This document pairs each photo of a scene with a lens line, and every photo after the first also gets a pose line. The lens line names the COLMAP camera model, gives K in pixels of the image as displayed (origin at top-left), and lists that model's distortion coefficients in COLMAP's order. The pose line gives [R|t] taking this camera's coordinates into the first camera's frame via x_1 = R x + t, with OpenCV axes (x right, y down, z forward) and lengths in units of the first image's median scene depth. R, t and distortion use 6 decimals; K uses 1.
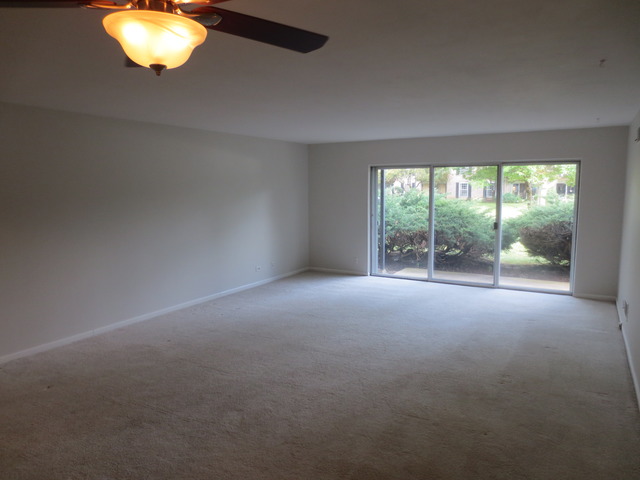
lens RADIAL K [[455.7, 0, 320.0], [0, 455.7, 240.0], [0, 0, 1]] dist [-0.022327, 0.001661]
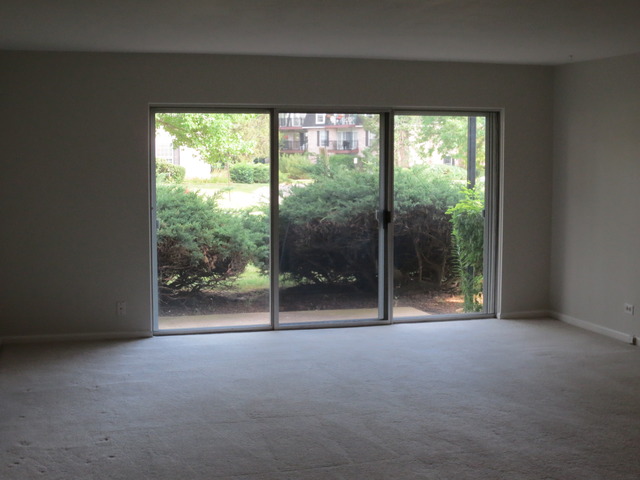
lens RADIAL K [[943.1, 0, 320.0], [0, 943.1, 240.0], [0, 0, 1]] dist [-0.326820, -0.004834]
pose [[0.680012, -0.057999, 0.730904, -0.485443], [0.076446, 0.997042, 0.007994, -0.015523], [-0.729205, 0.050439, 0.682434, 0.215232]]
